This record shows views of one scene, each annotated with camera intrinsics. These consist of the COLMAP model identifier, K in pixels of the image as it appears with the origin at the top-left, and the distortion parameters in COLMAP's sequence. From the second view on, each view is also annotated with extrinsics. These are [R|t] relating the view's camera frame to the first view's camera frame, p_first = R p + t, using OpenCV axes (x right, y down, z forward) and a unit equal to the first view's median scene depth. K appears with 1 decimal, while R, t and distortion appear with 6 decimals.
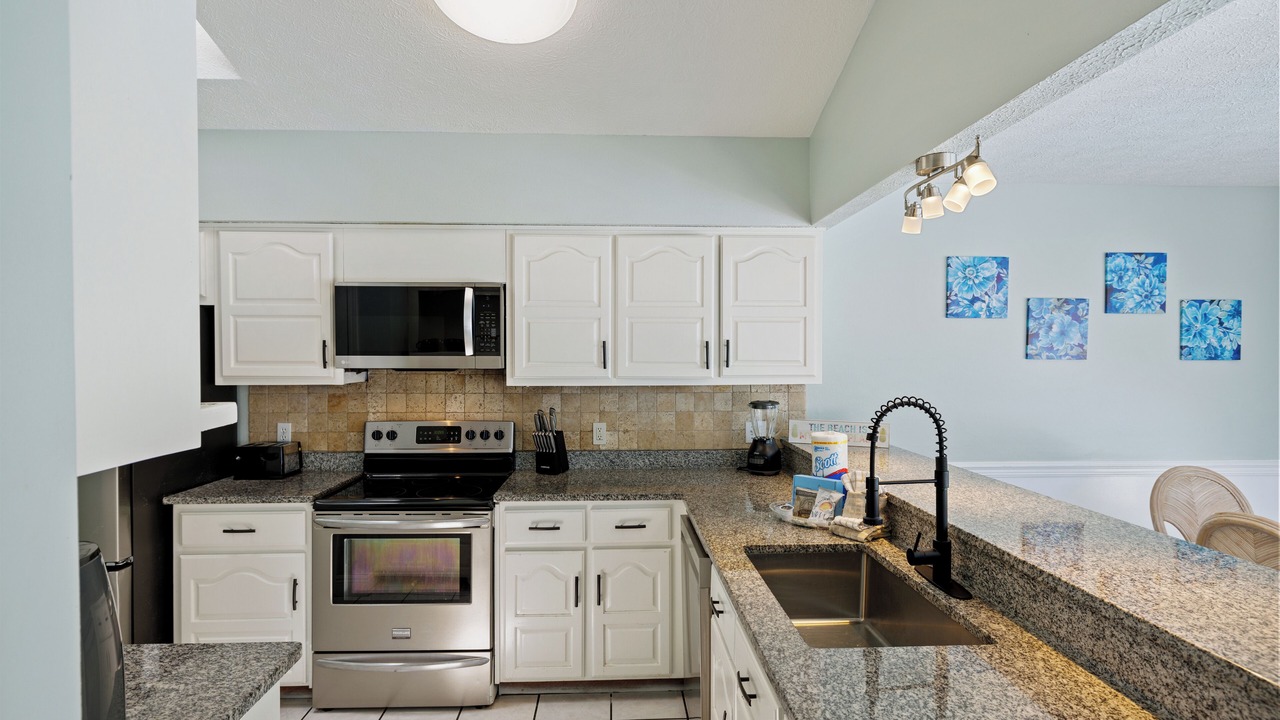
lens RADIAL K [[626.2, 0, 645.6], [0, 626.2, 361.1], [0, 0, 1]] dist [0.001211, 0.000415]
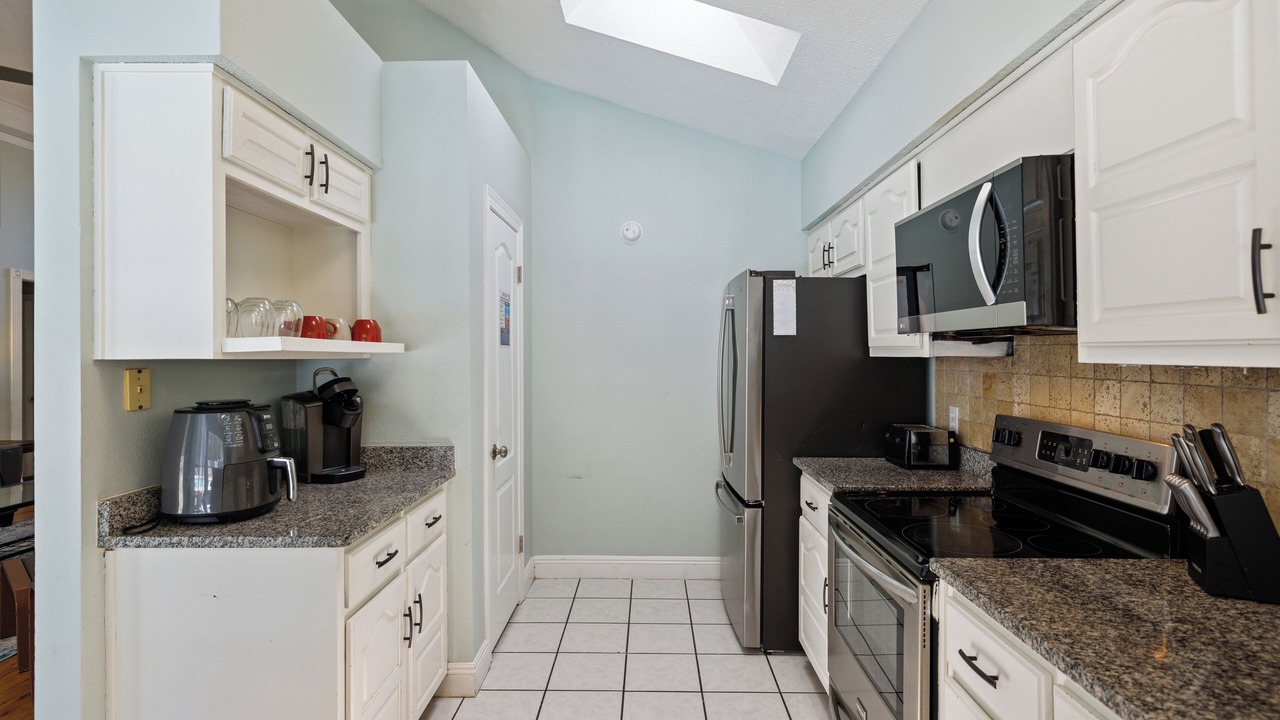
lens RADIAL K [[626.2, 0, 634.7], [0, 626.2, 355.4], [0, 0, 1]] dist [0.001211, 0.000415]
pose [[-0.067690, 0.004129, -0.997698, 0.275625], [-0.010186, 0.999936, 0.004829, 0.035017], [0.997654, 0.010489, -0.067644, 0.687940]]
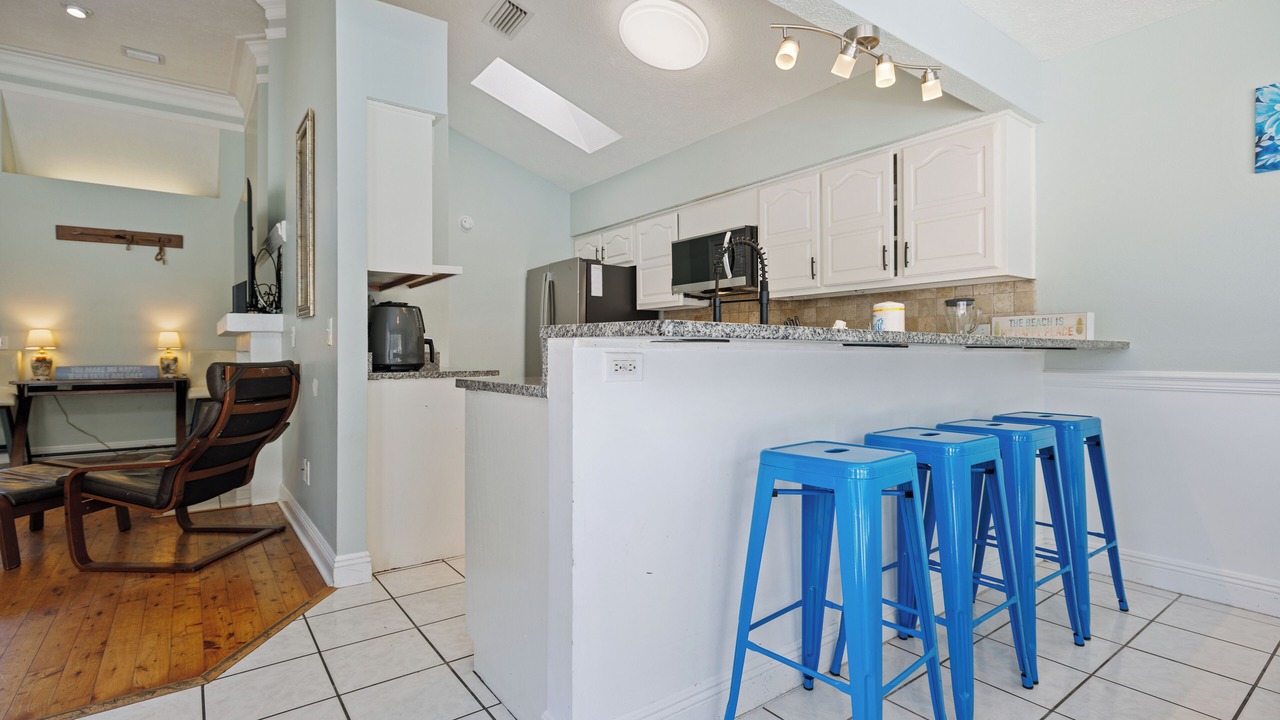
lens RADIAL K [[626.2, 0, 639.2], [0, 626.2, 354.2], [0, 0, 1]] dist [0.001211, 0.000415]
pose [[0.565520, -0.001378, -0.824733, 0.764163], [-0.009827, 0.999916, -0.008409, 0.174866], [0.824676, 0.012860, 0.565460, -0.000186]]
